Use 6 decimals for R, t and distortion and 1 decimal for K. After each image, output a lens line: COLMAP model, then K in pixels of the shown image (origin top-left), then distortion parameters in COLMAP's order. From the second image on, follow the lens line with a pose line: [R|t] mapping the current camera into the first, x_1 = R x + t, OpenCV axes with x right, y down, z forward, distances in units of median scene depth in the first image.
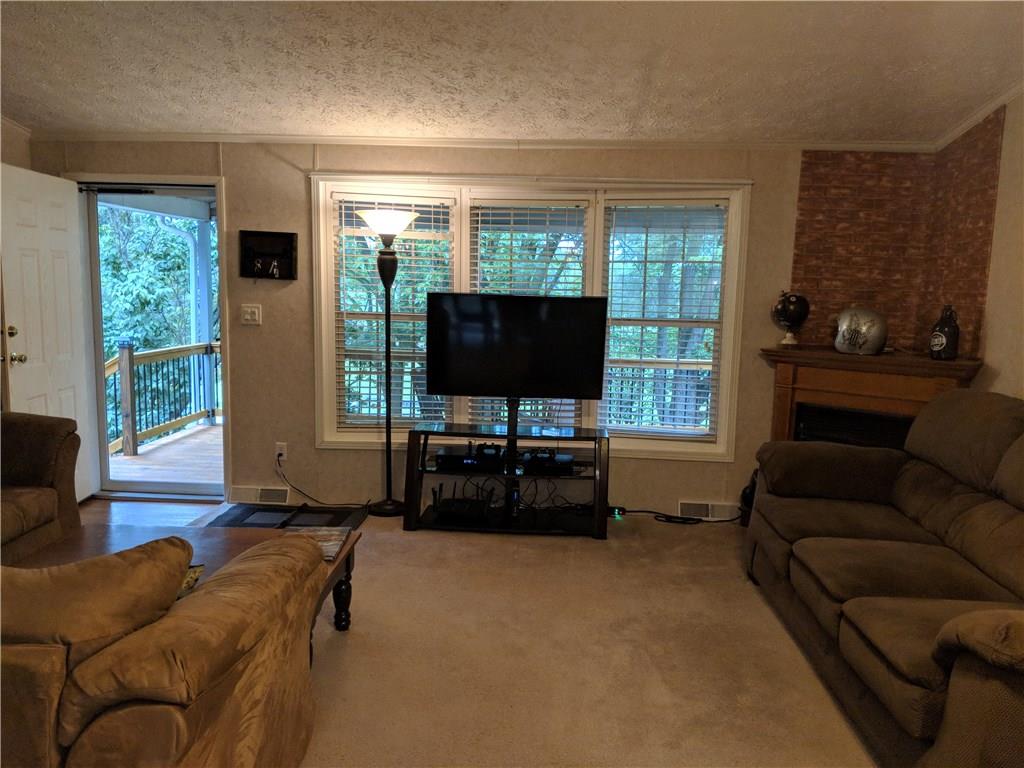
lens RADIAL K [[815.8, 0, 502.2], [0, 815.8, 401.9], [0, 0, 1]] dist [0.068679, -0.109222]
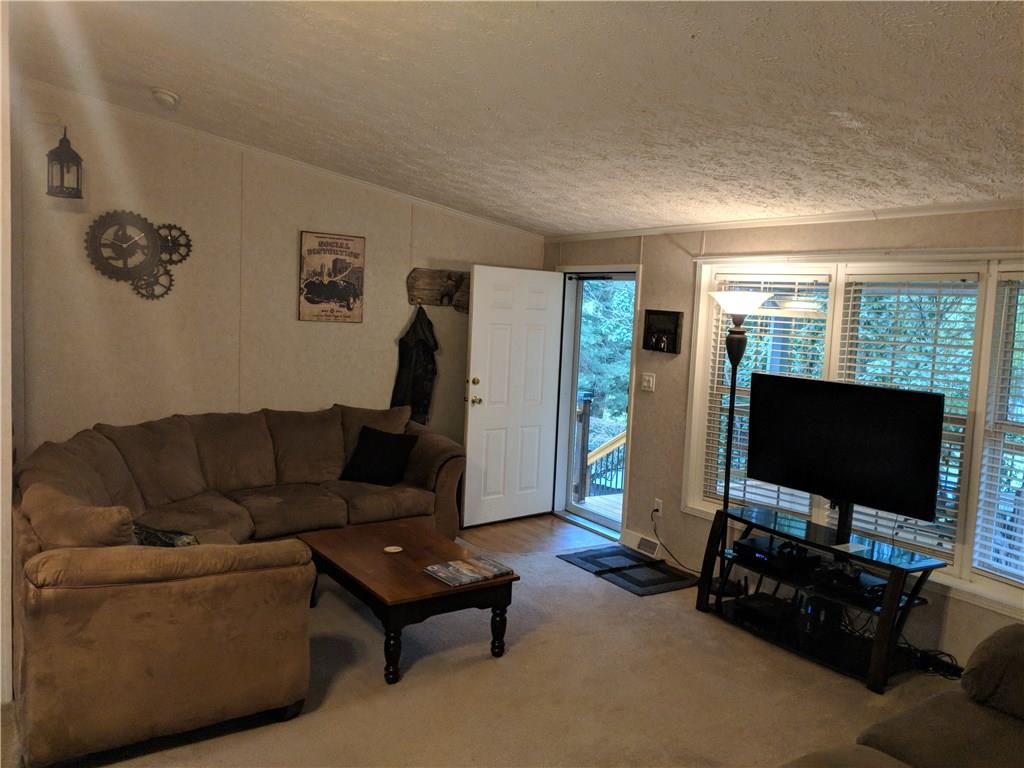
lens RADIAL K [[786.9, 0, 515.7], [0, 786.9, 386.0], [0, 0, 1]] dist [-0.005056, -0.004475]
pose [[0.603635, 0.081689, -0.793065, 0.467827], [-0.152158, 0.988257, -0.014019, -0.060913], [0.782607, 0.129134, 0.608976, 0.204992]]
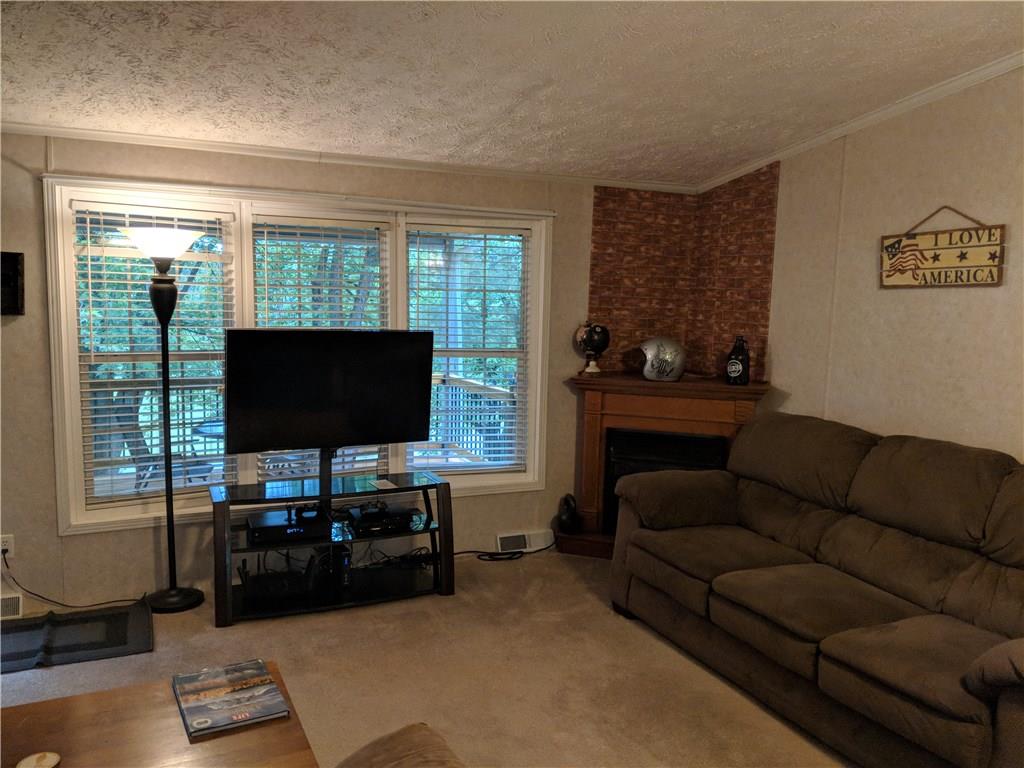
lens RADIAL K [[815.8, 0, 511.3], [0, 815.8, 391.2], [0, 0, 1]] dist [0.068679, -0.109222]
pose [[0.878946, -0.060504, 0.473069, -0.227304], [0.062657, 0.997972, 0.011223, -0.063148], [-0.472788, 0.019777, 0.880954, 0.140684]]
